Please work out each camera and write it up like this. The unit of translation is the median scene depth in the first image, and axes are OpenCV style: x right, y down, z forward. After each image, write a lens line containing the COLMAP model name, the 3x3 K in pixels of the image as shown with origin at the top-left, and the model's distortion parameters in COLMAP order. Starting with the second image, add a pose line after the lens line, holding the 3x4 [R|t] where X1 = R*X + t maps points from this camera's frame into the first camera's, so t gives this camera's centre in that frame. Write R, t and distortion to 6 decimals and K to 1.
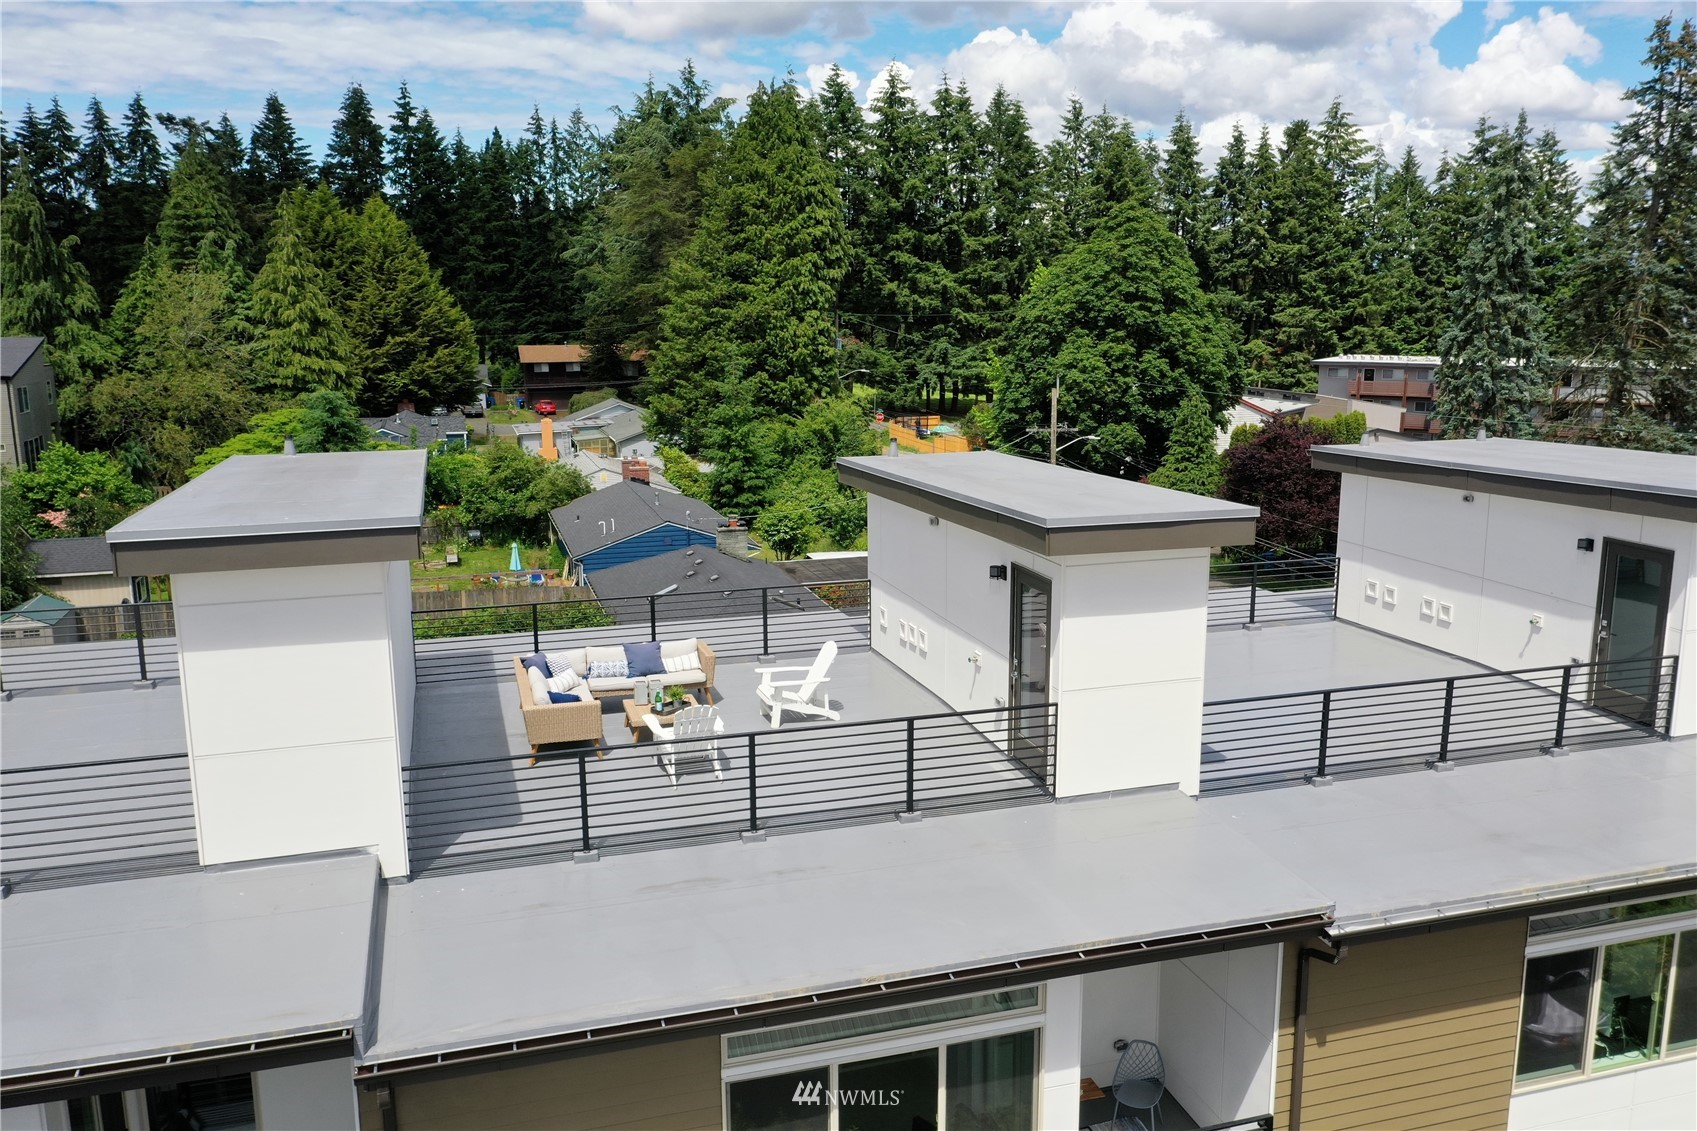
lens RADIAL K [[1334.9, 0, 843.0], [0, 1334.9, 563.6], [0, 0, 1]] dist [0.002629, 0.003437]
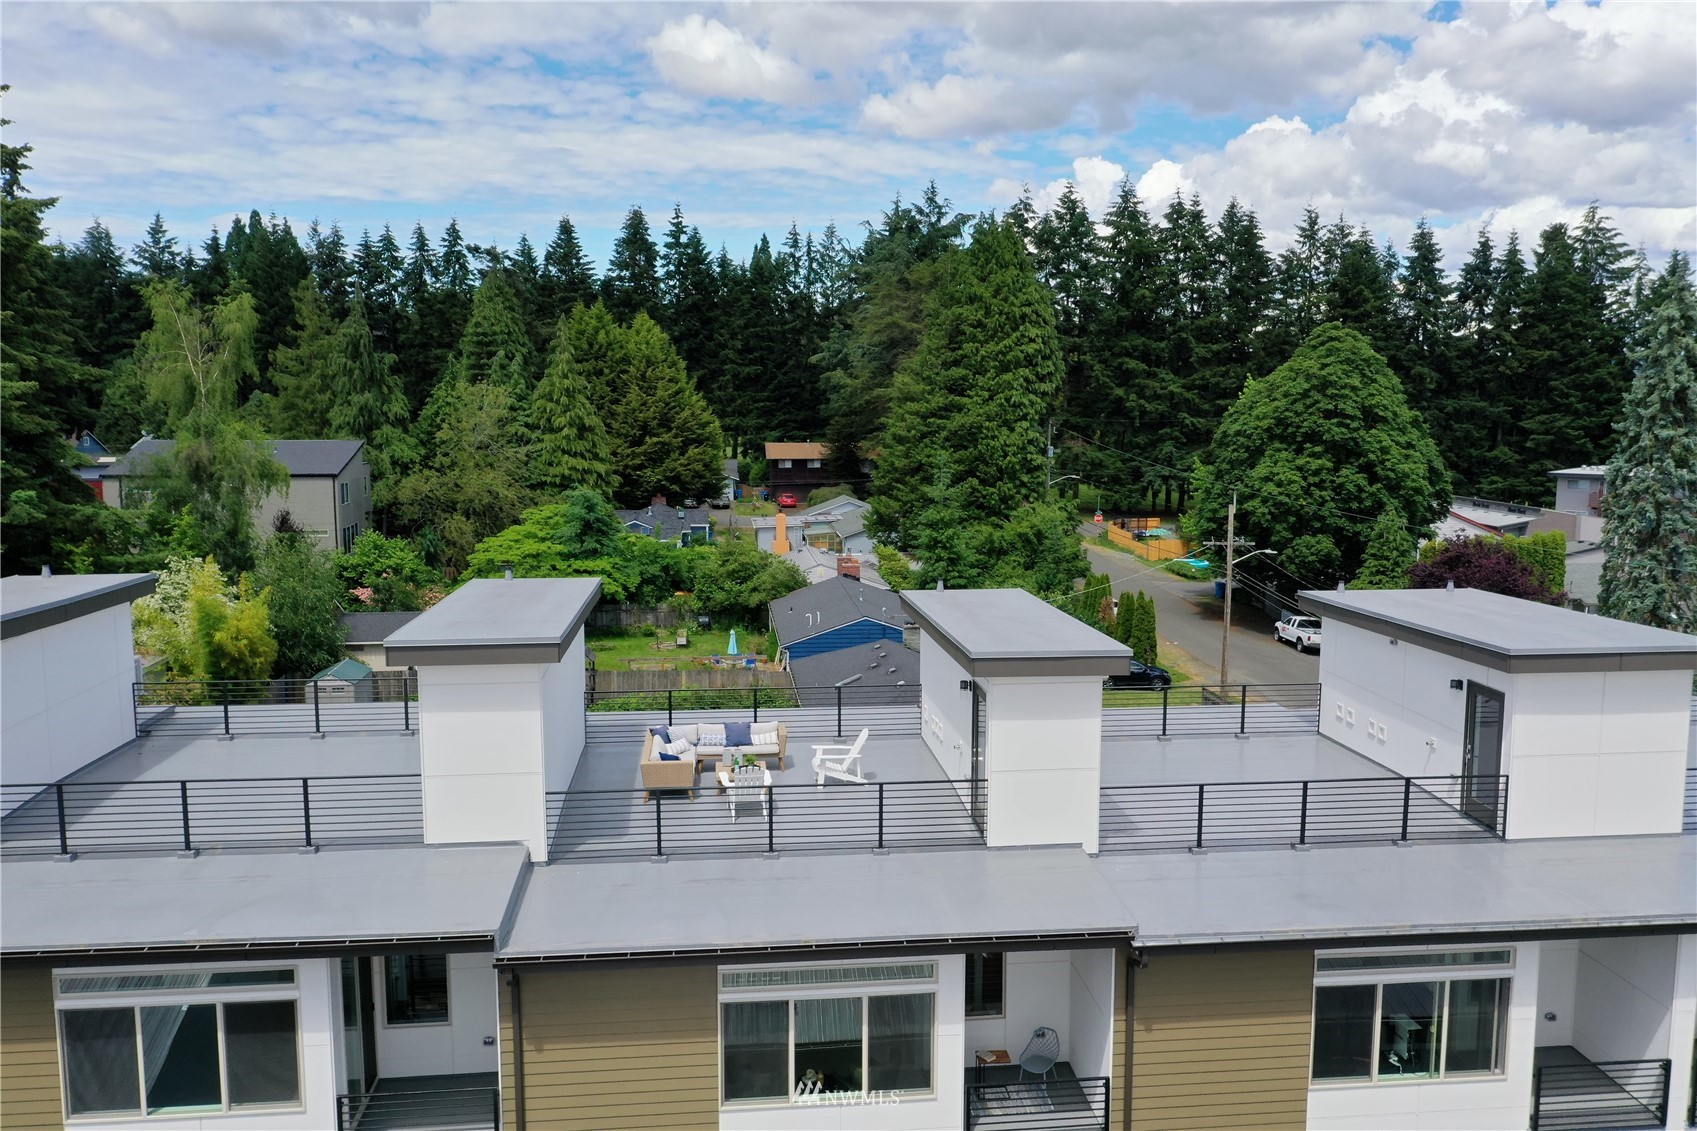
lens RADIAL K [[1334.9, 0, 843.0], [0, 1334.9, 563.6], [0, 0, 1]] dist [0.002629, 0.003437]
pose [[0.981743, 0.030600, -0.187736, 0.040131], [-0.042731, 0.997228, -0.060915, -0.004901], [0.185352, 0.067825, 0.980329, -0.067172]]
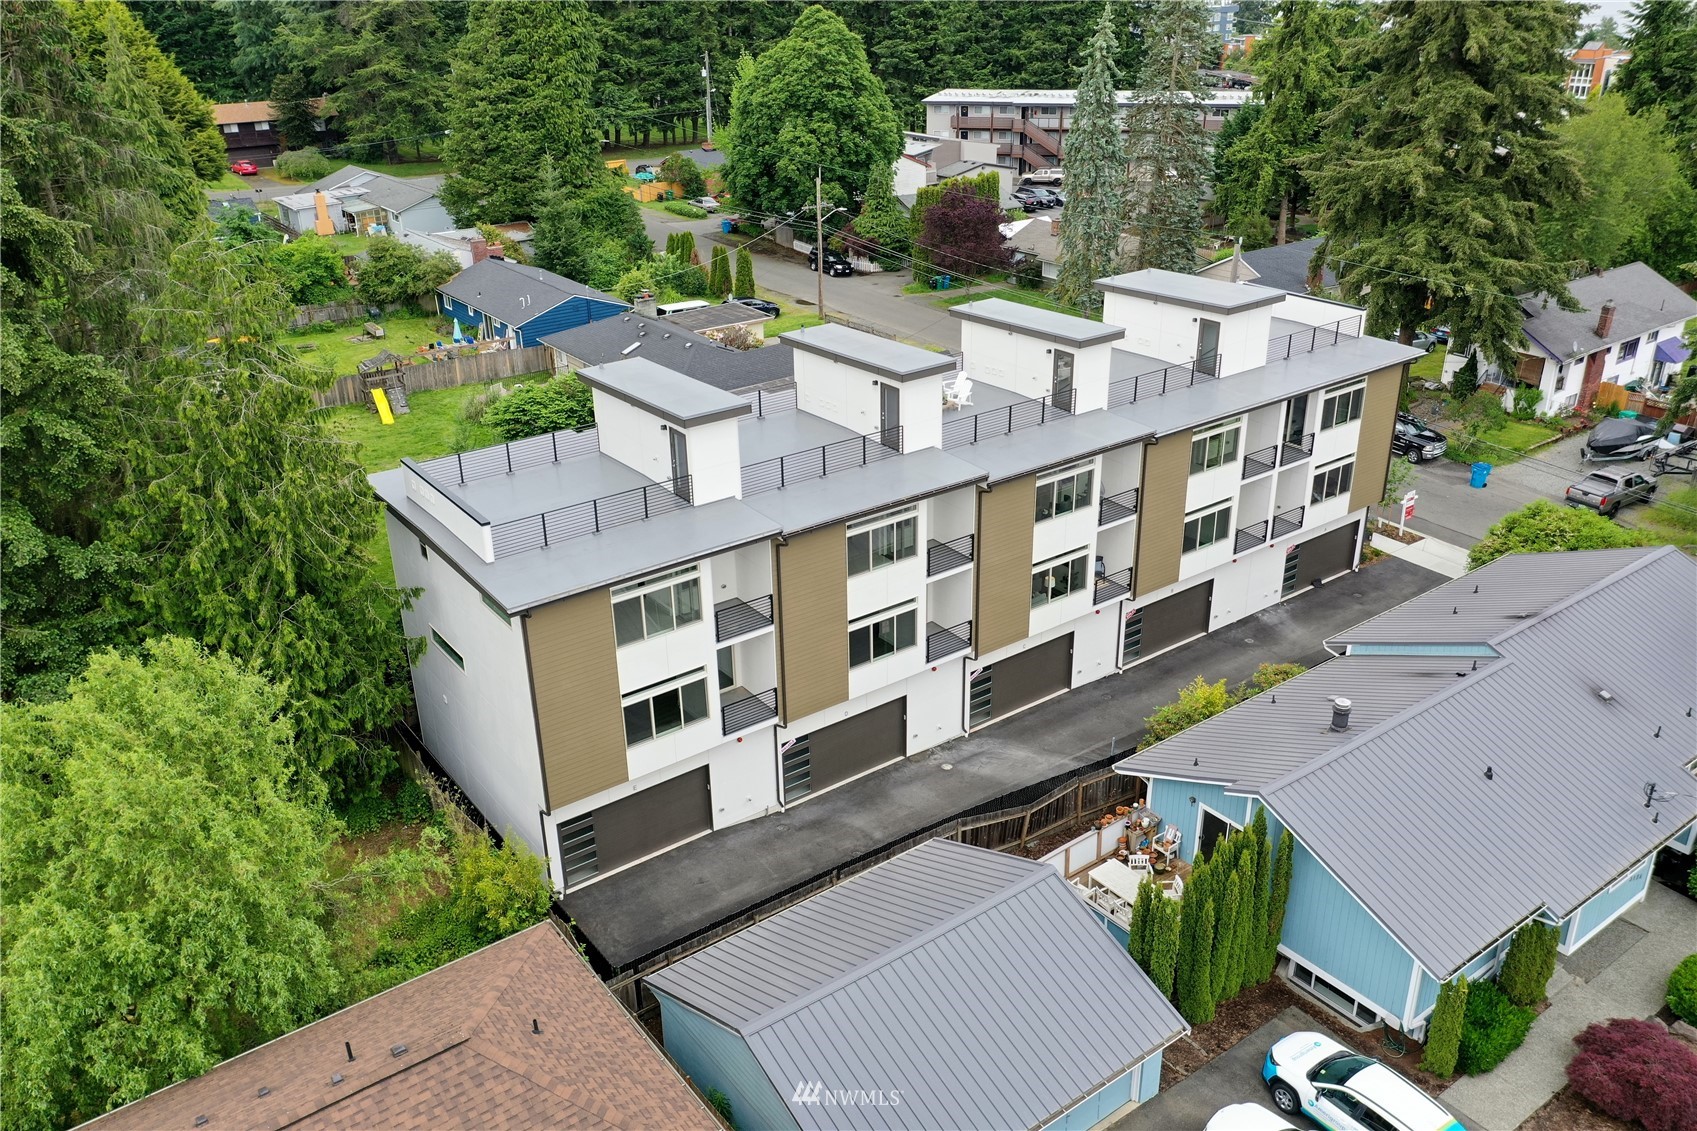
lens RADIAL K [[1334.9, 0, 843.0], [0, 1334.9, 563.6], [0, 0, 1]] dist [0.002629, 0.003437]
pose [[0.940950, -0.151141, 0.302936, -0.233470], [0.077574, 0.967261, 0.241637, -0.052720], [-0.329539, -0.203868, 0.921869, -0.321820]]
